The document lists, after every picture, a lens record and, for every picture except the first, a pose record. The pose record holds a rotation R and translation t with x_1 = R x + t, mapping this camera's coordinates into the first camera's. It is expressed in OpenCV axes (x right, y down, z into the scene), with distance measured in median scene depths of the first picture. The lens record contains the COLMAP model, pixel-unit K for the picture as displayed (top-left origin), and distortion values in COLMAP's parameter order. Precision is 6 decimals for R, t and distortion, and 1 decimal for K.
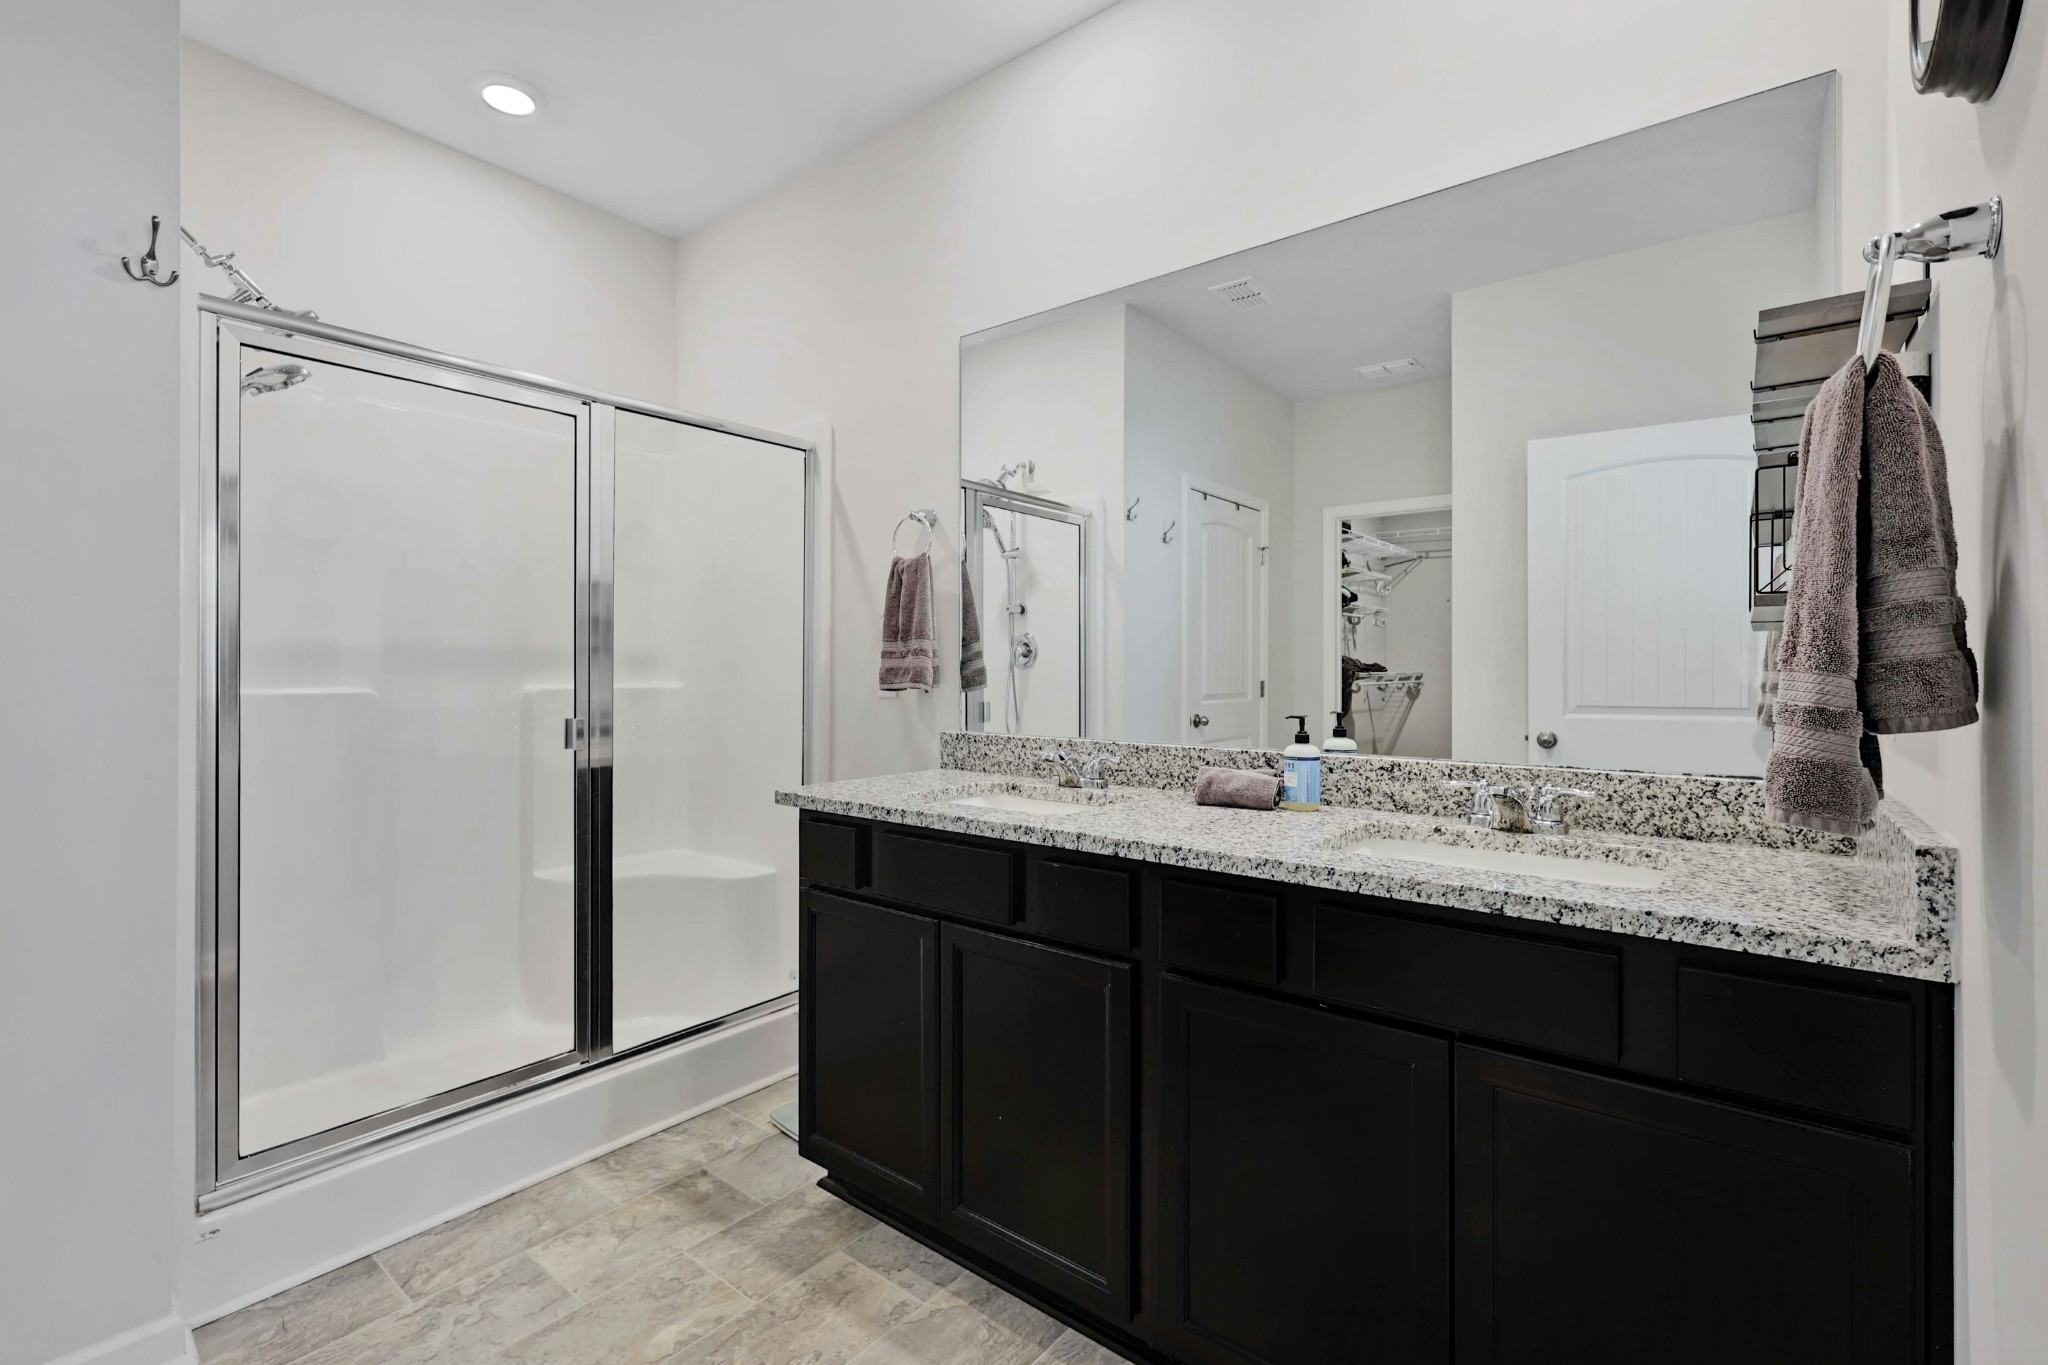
lens RADIAL K [[912.0, 0, 1037.1], [0, 912.0, 673.3], [0, 0, 1]] dist [0.000040, 0.007175]
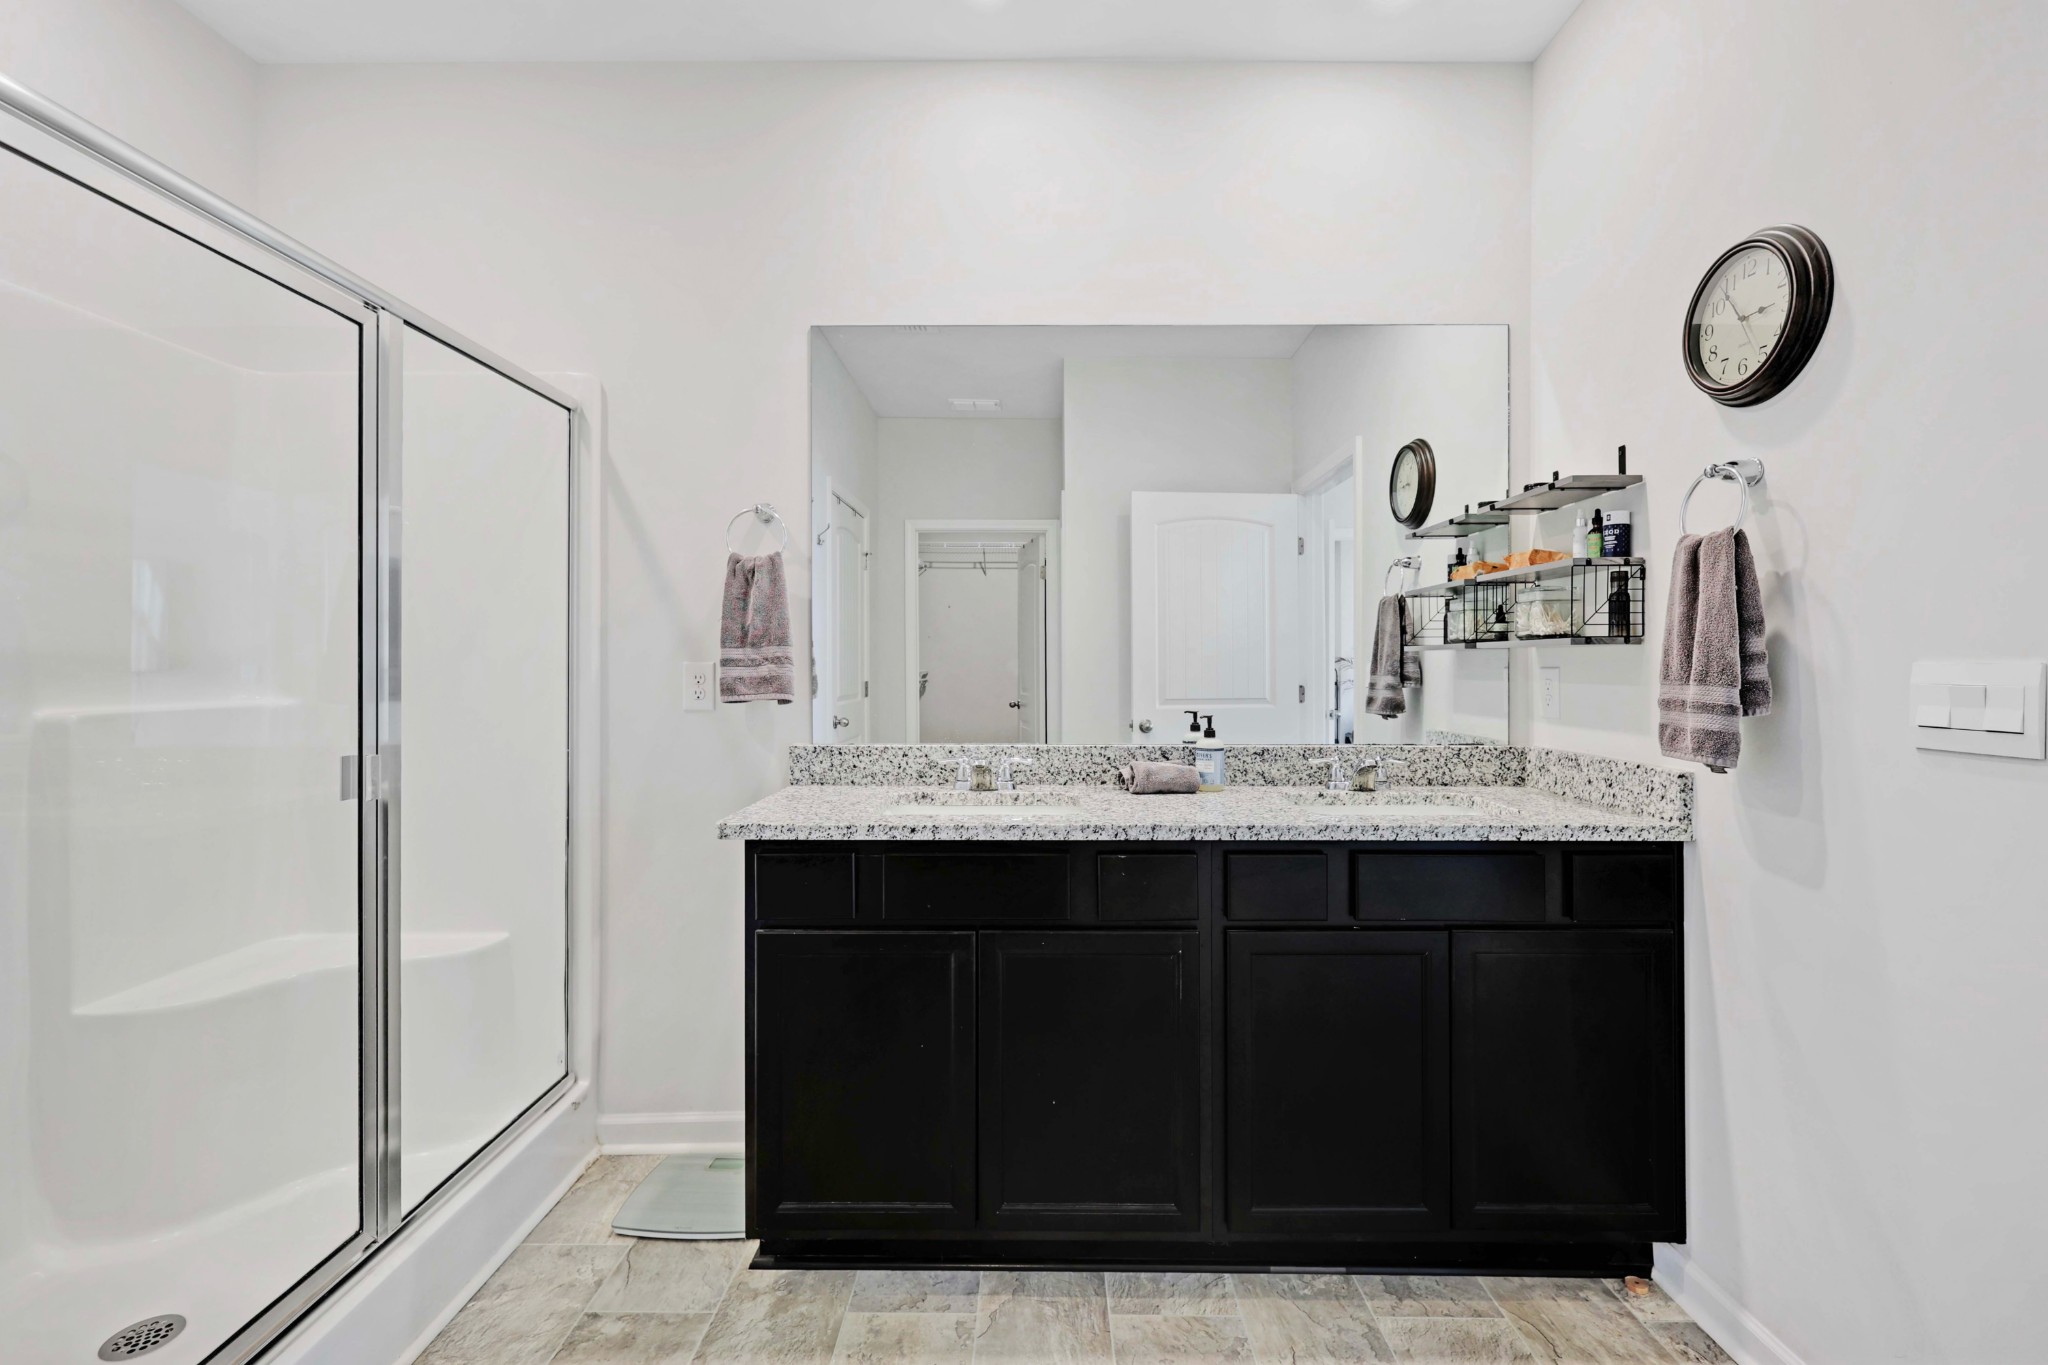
lens RADIAL K [[912.0, 0, 1037.1], [0, 912.0, 673.3], [0, 0, 1]] dist [0.000040, 0.007175]
pose [[0.788812, -0.006708, 0.614598, -0.669875], [0.004154, 0.999976, 0.005582, -0.018661], [-0.614621, -0.001850, 0.788820, 0.165822]]
